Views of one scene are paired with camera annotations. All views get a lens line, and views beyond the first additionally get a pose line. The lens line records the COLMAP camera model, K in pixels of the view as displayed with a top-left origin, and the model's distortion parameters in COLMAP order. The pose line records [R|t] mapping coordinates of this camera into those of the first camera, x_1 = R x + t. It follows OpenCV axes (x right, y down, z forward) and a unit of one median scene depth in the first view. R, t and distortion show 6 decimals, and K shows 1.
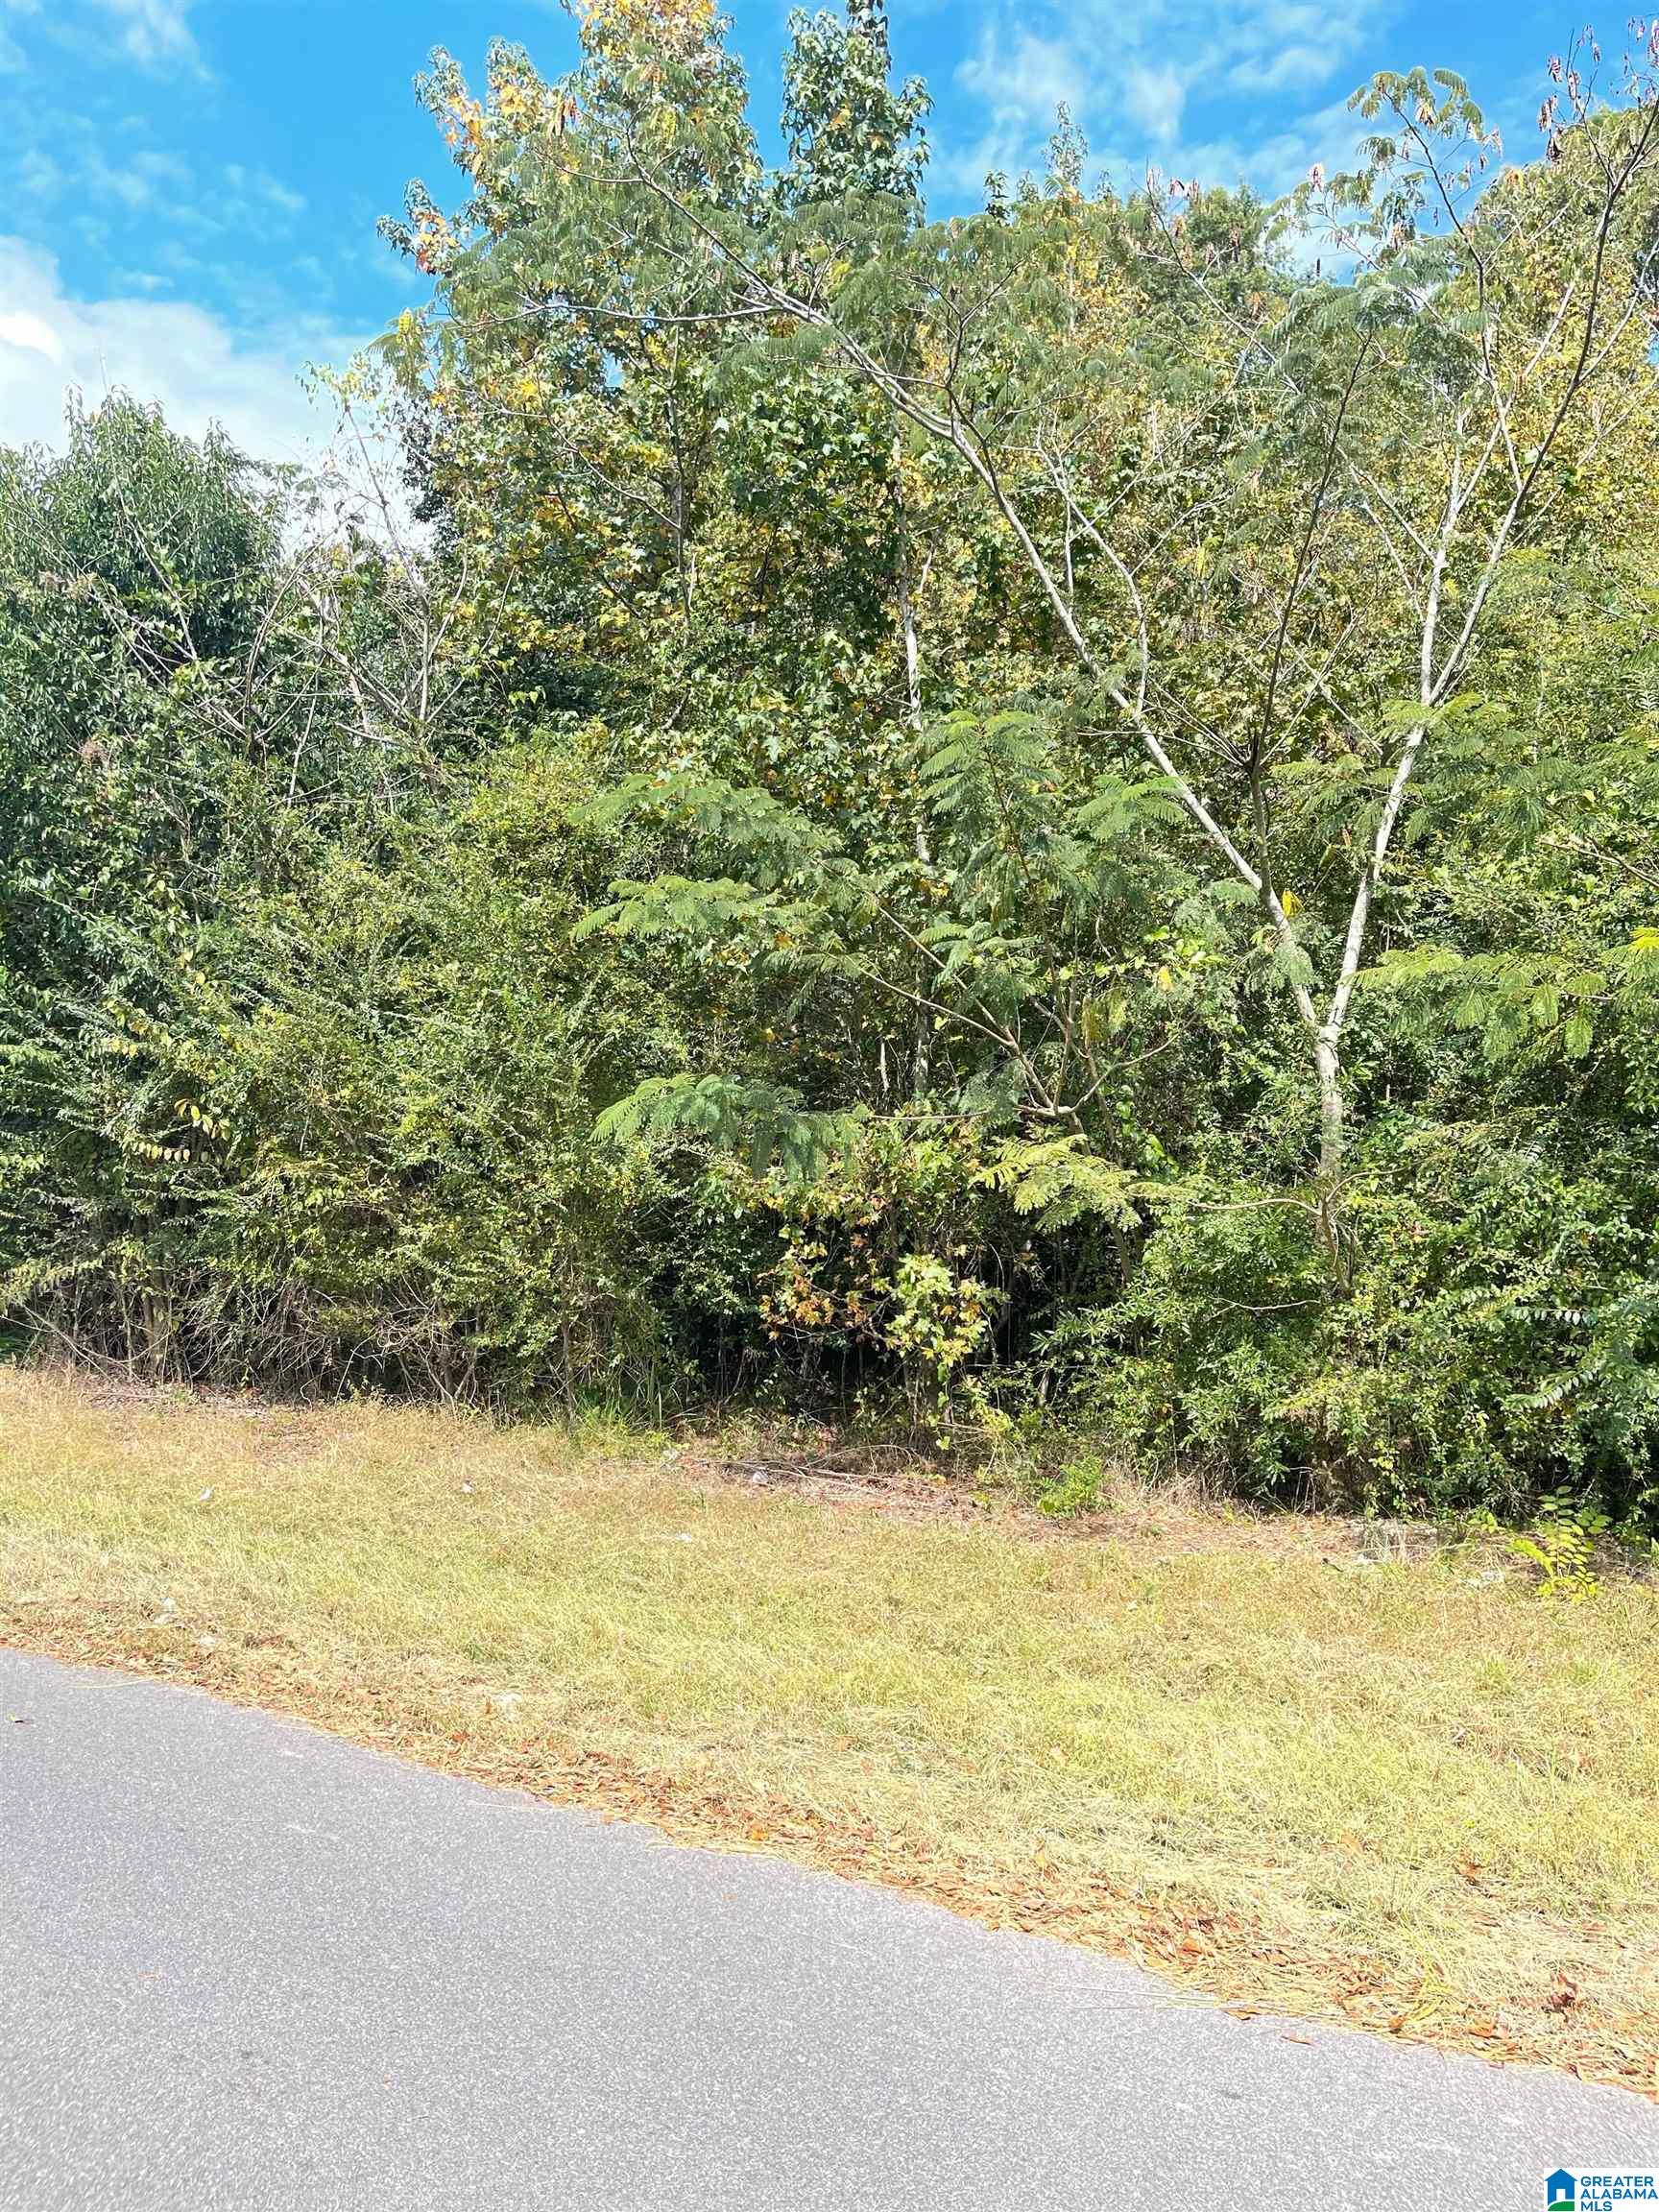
lens RADIAL K [[1638.9, 0, 830.7], [0, 1638.9, 1122.9], [0, 0, 1]] dist [0.080498, -0.121309]
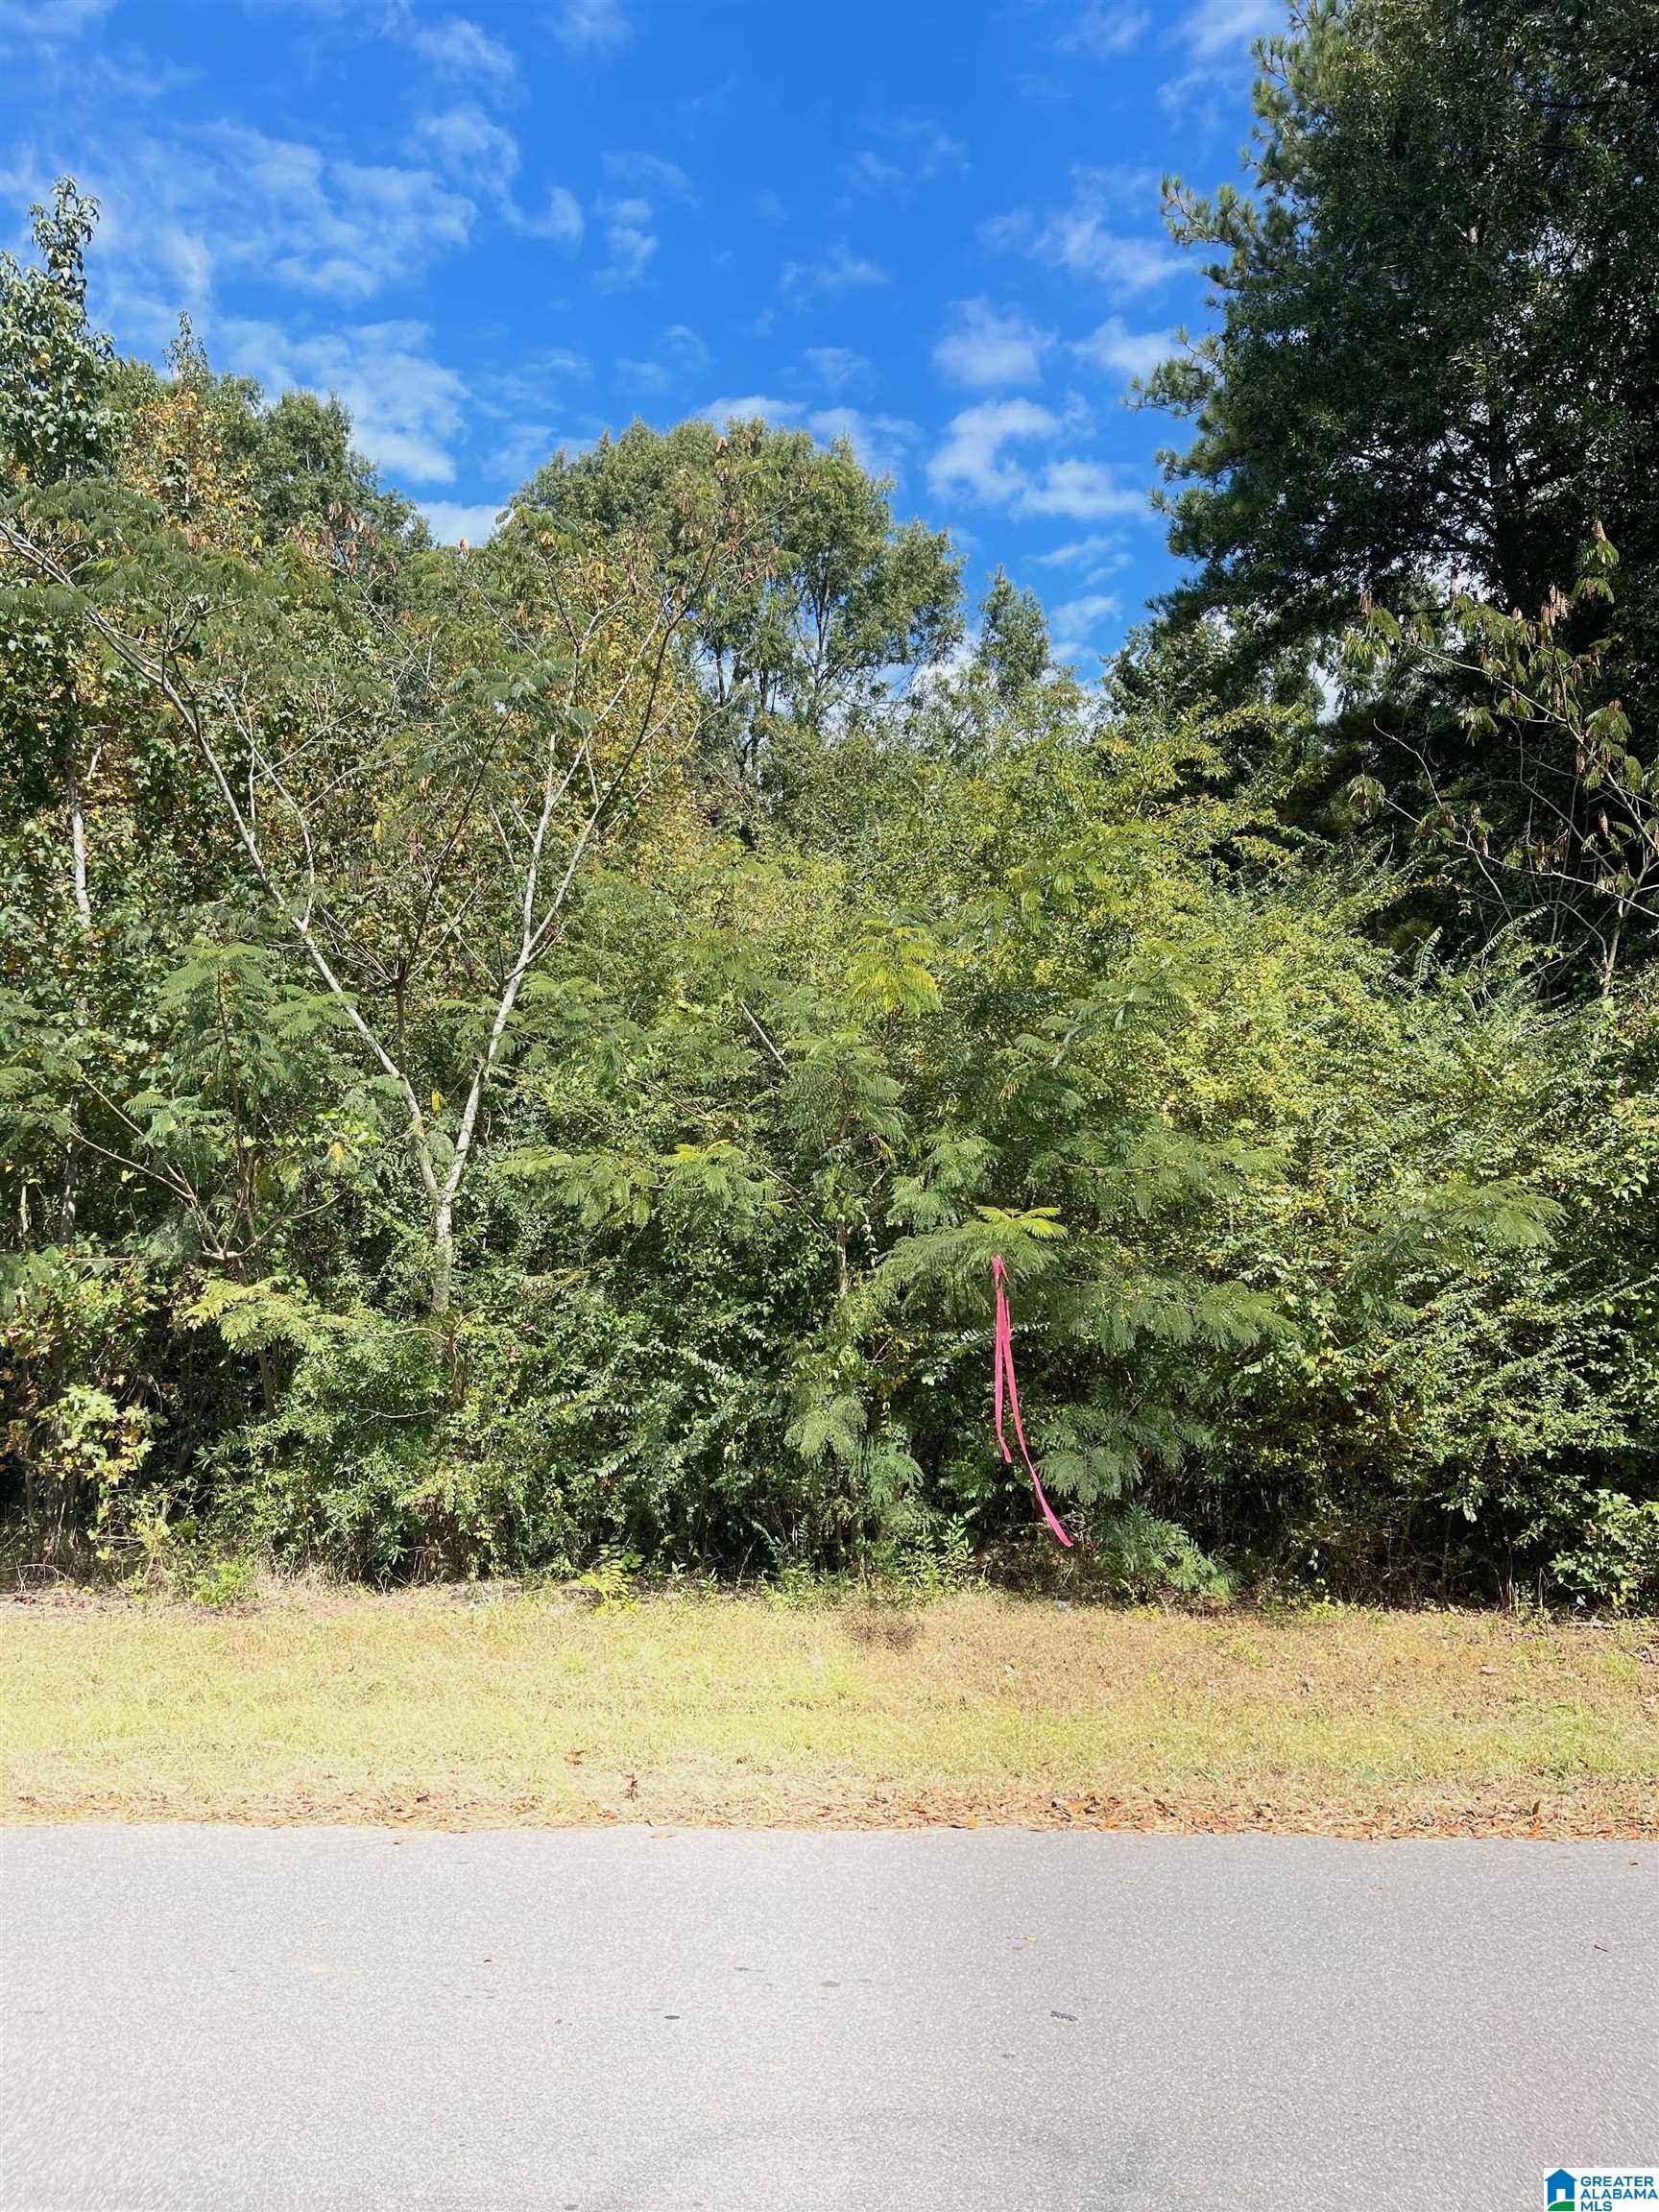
lens RADIAL K [[1638.9, 0, 830.7], [0, 1638.9, 1122.9], [0, 0, 1]] dist [0.080498, -0.121309]
pose [[0.840390, 0.061657, 0.538463, -0.140978], [-0.015443, 0.995829, -0.089926, -0.002100], [-0.541762, 0.067257, 0.837837, -0.227069]]
